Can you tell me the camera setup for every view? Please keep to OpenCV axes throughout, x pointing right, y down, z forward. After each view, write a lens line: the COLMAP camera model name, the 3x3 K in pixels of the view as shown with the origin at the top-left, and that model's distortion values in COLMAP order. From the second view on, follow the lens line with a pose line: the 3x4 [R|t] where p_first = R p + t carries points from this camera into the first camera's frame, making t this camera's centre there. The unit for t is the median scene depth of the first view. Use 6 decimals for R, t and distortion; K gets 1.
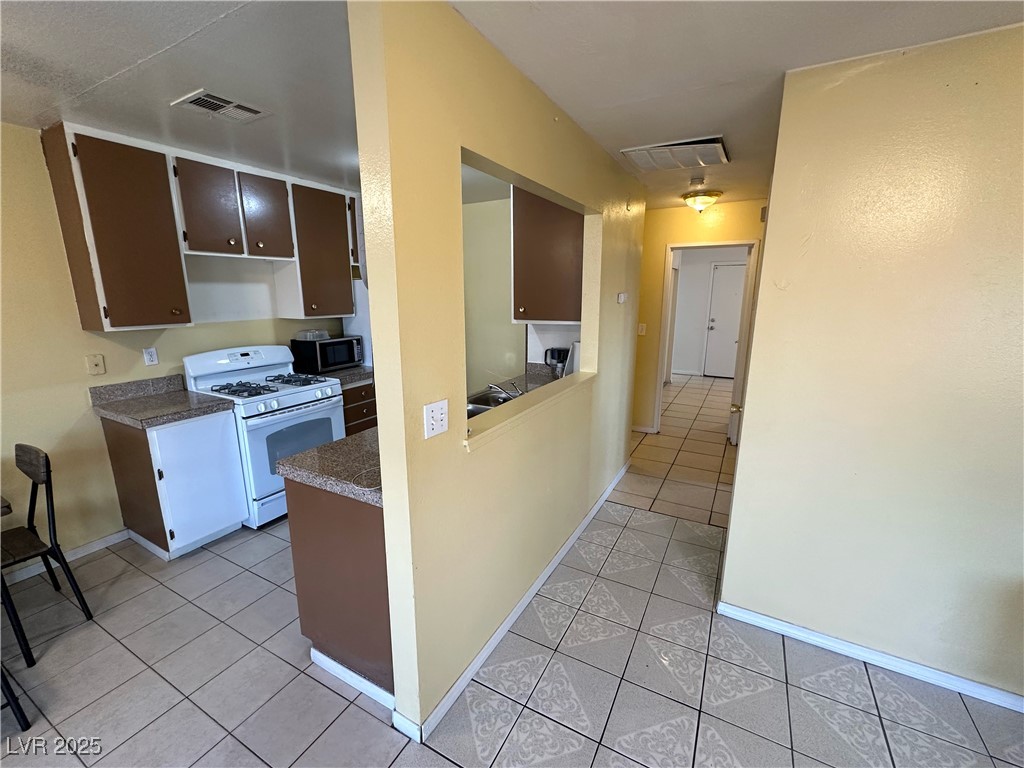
lens RADIAL K [[433.7, 0, 512.0], [0, 433.7, 384.0], [0, 0, 1]] dist [0.001208, -0.000418]
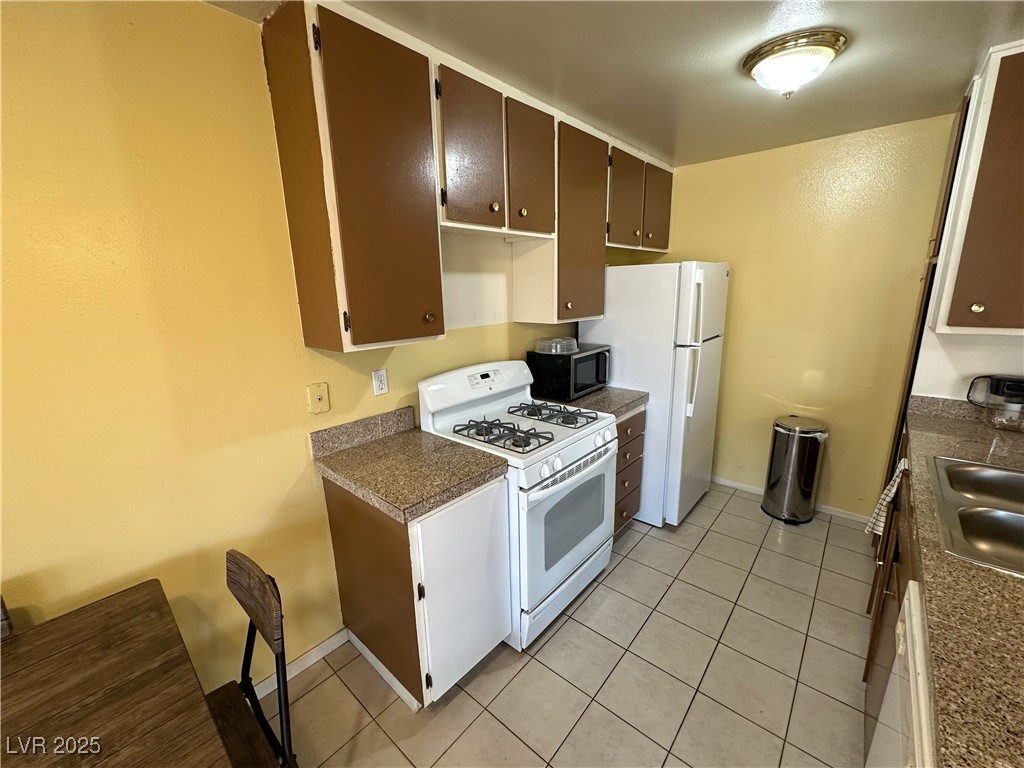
lens RADIAL K [[417.1, 0, 512.0], [0, 417.1, 384.0], [0, 0, 1]] dist [-0.003053, -0.000056]
pose [[0.978092, 0.029960, -0.206005, -0.507475], [-0.025701, 0.999398, 0.023321, -0.083567], [0.206579, -0.017516, 0.978273, 0.411313]]
